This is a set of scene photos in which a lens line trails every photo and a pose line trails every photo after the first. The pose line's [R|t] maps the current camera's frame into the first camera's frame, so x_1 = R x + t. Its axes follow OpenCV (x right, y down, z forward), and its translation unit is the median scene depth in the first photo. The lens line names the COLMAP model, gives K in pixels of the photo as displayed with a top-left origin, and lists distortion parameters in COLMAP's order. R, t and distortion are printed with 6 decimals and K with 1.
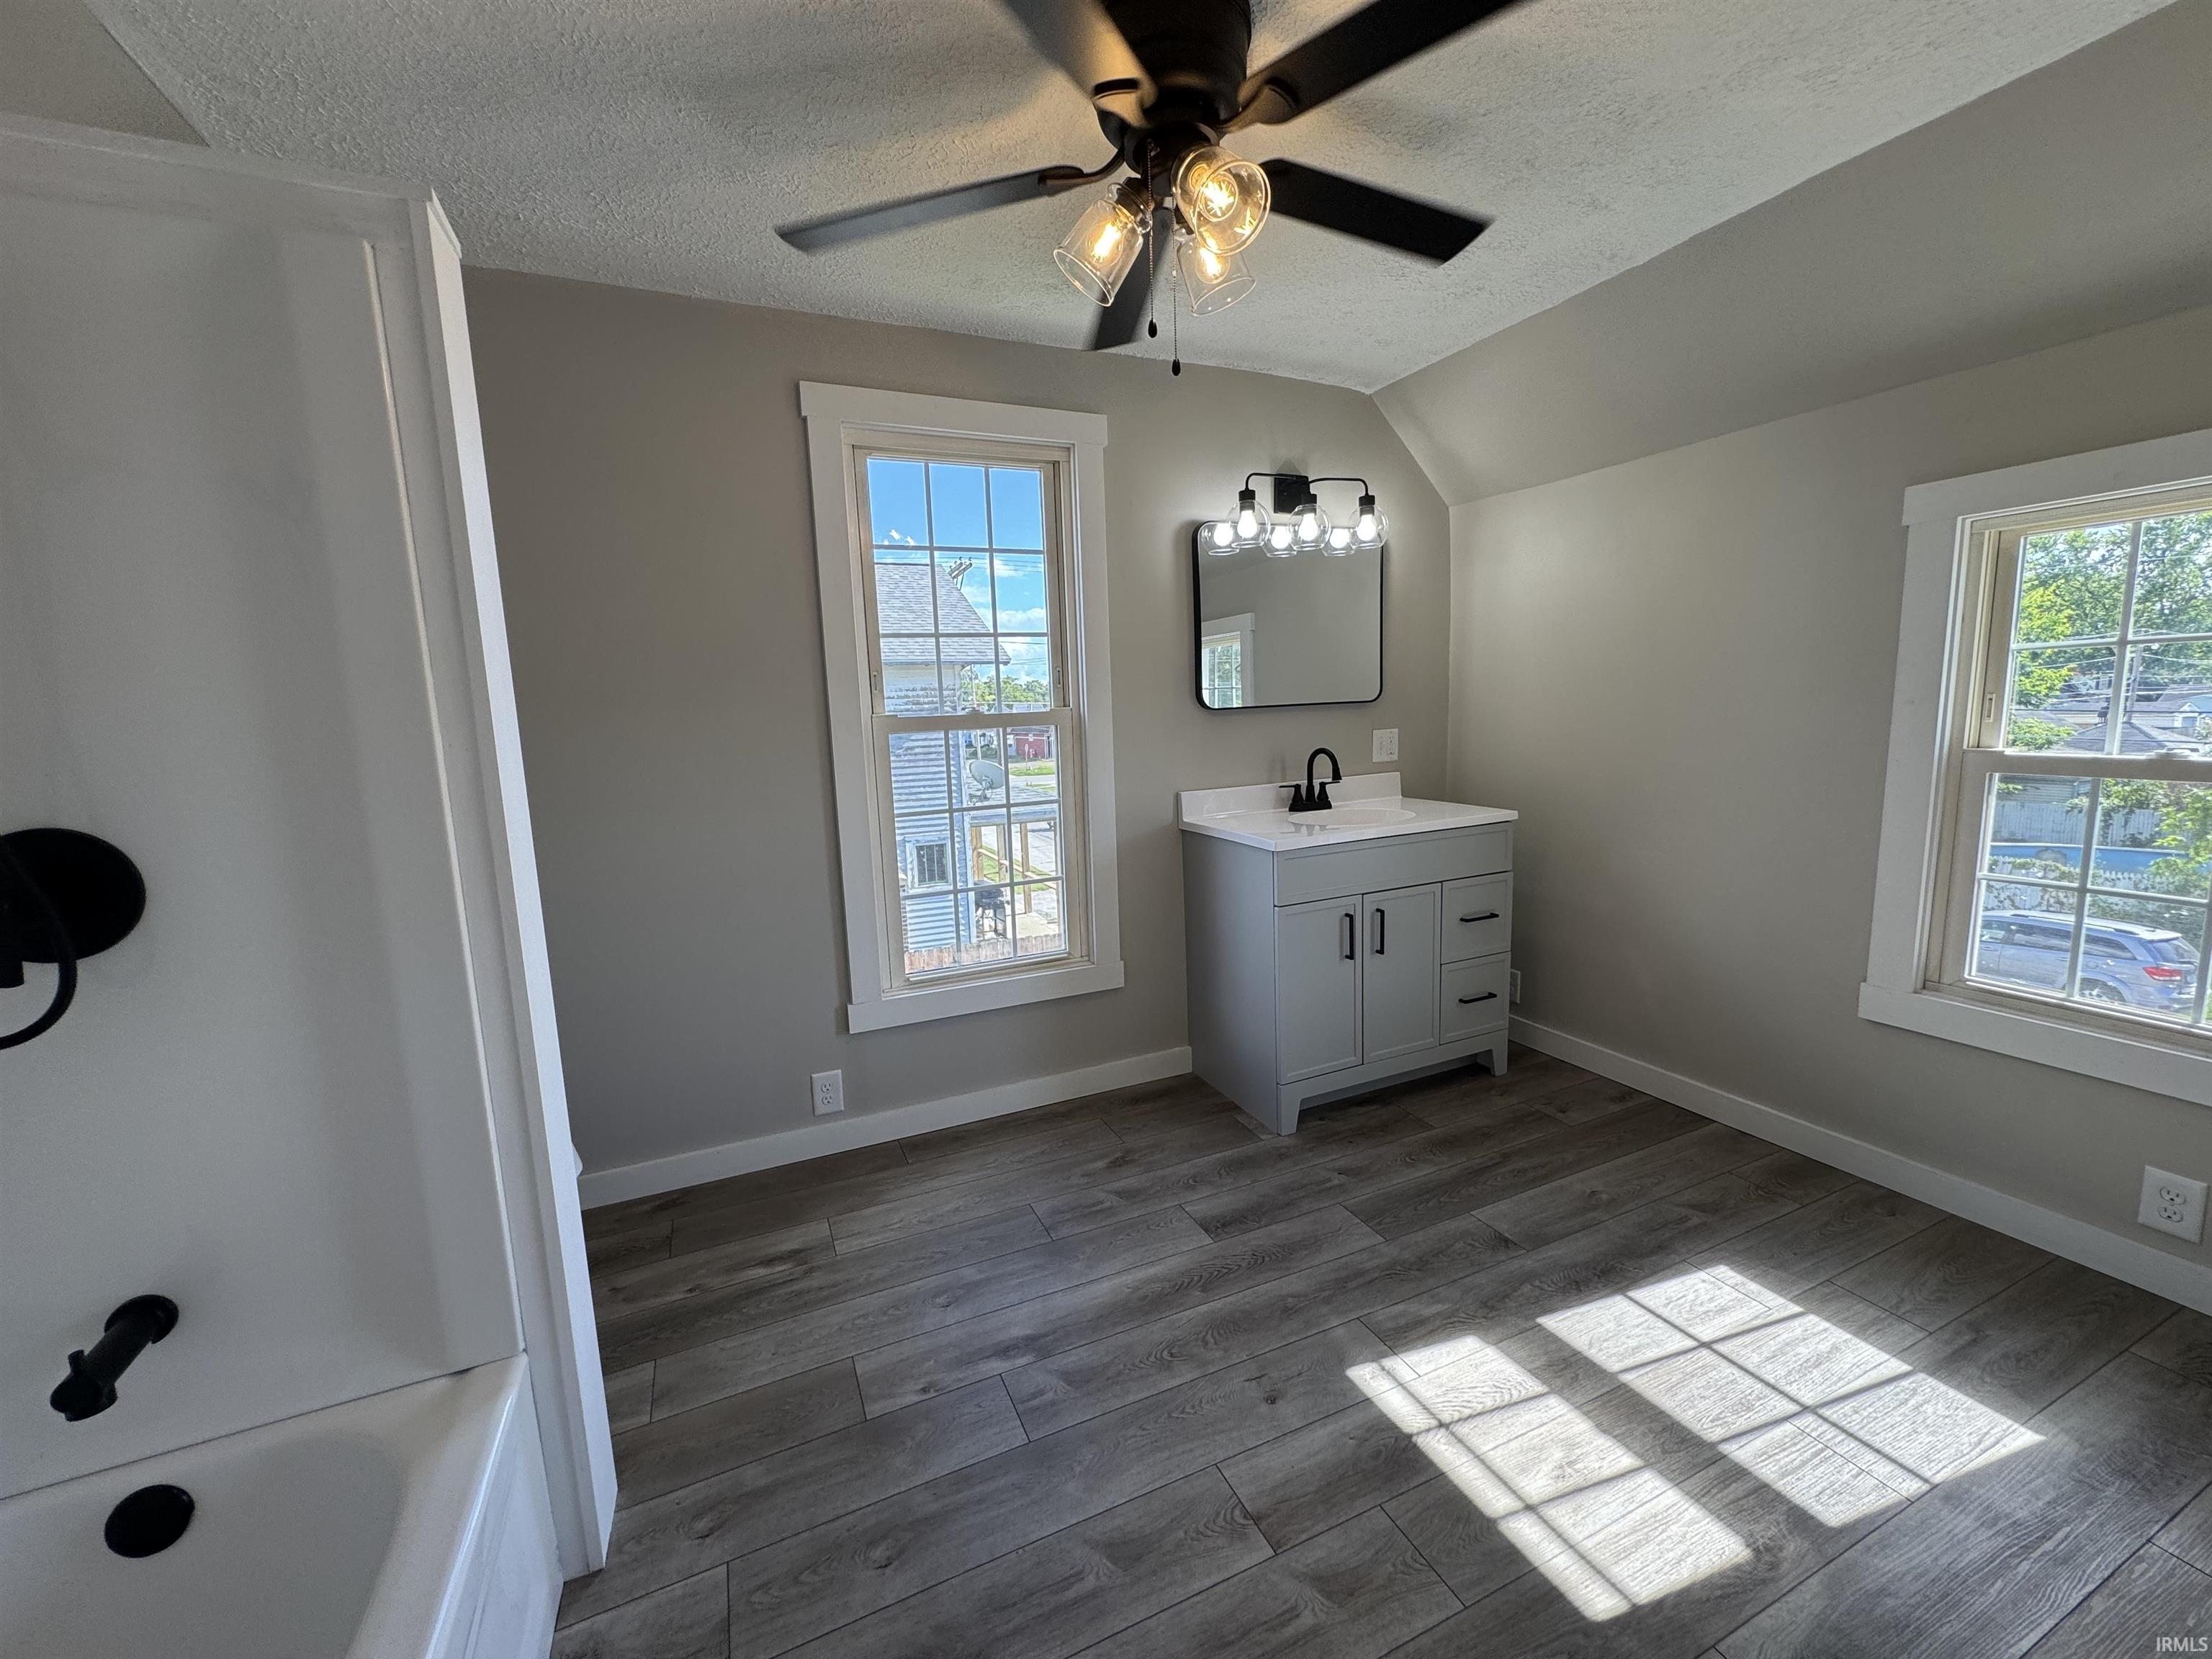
lens RADIAL K [[890.9, 0, 1106.0], [0, 890.9, 829.5], [0, 0, 1]] dist [-0.000841, 0.003271]
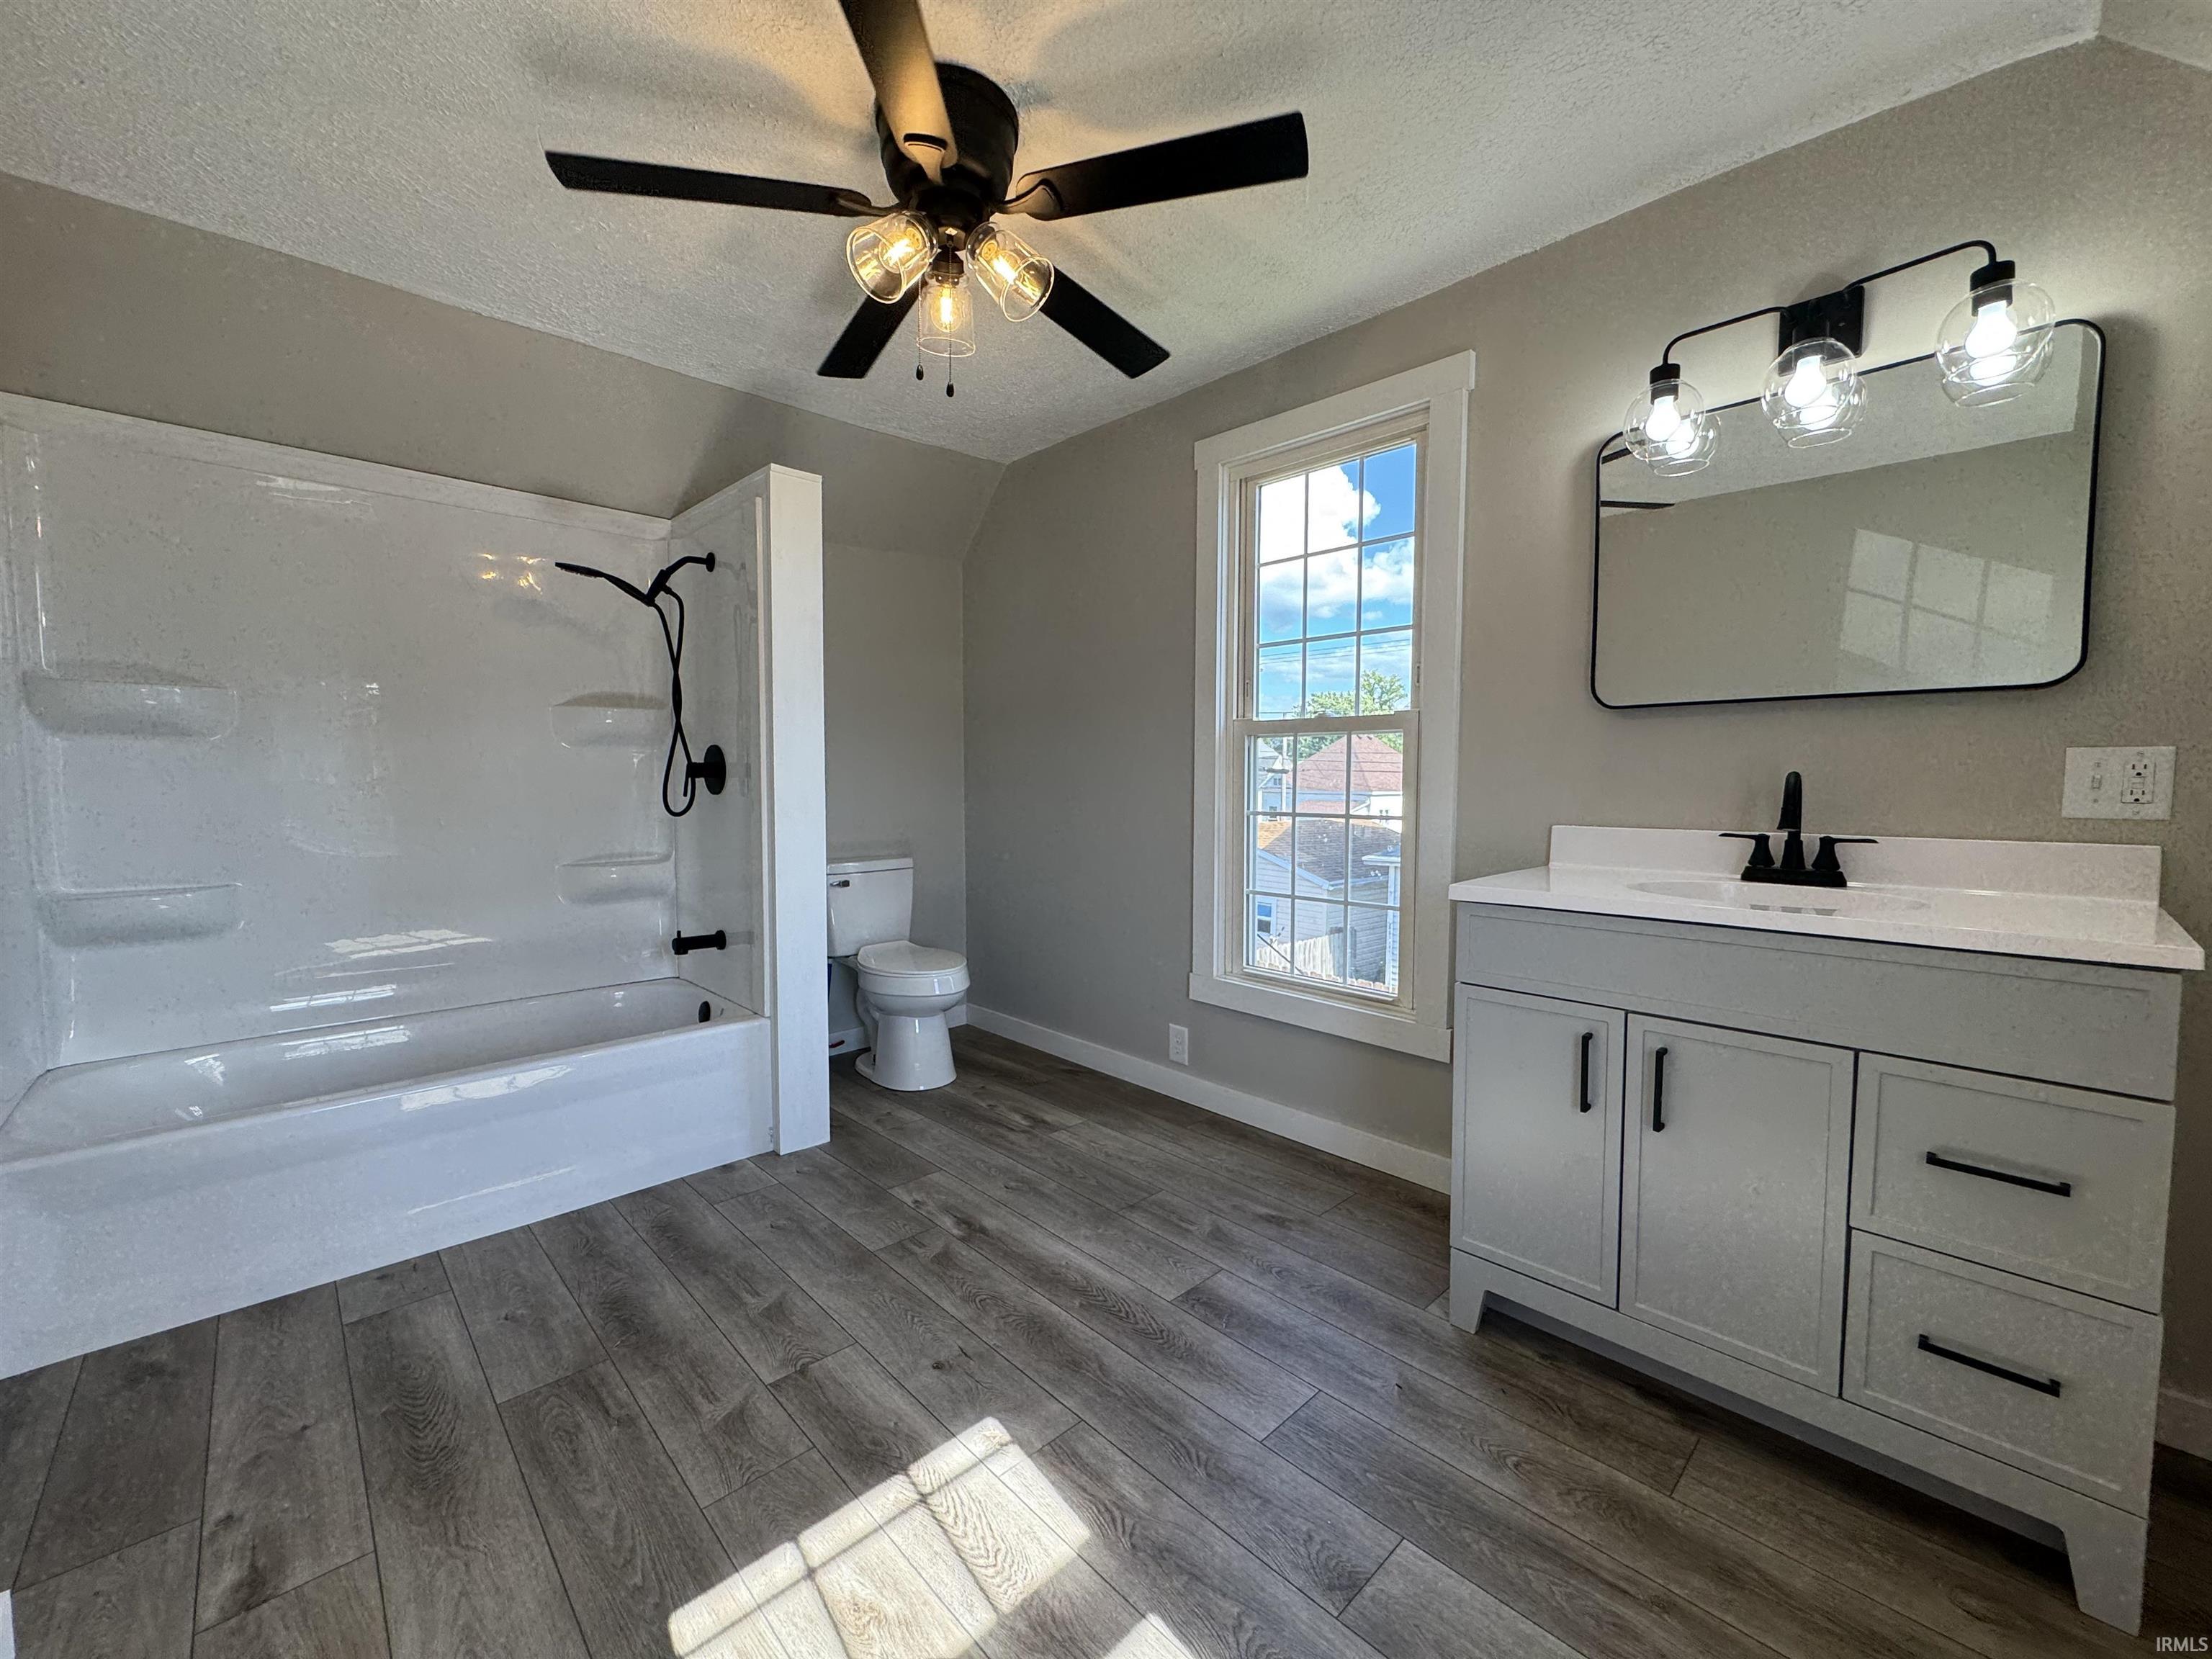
lens RADIAL K [[890.9, 0, 1106.0], [0, 890.9, 829.5], [0, 0, 1]] dist [-0.000841, 0.003271]
pose [[0.332799, 0.093558, -0.938345, 0.854854], [-0.149204, 0.987756, 0.045567, -0.023844], [0.931119, 0.124841, 0.342683, 0.569493]]
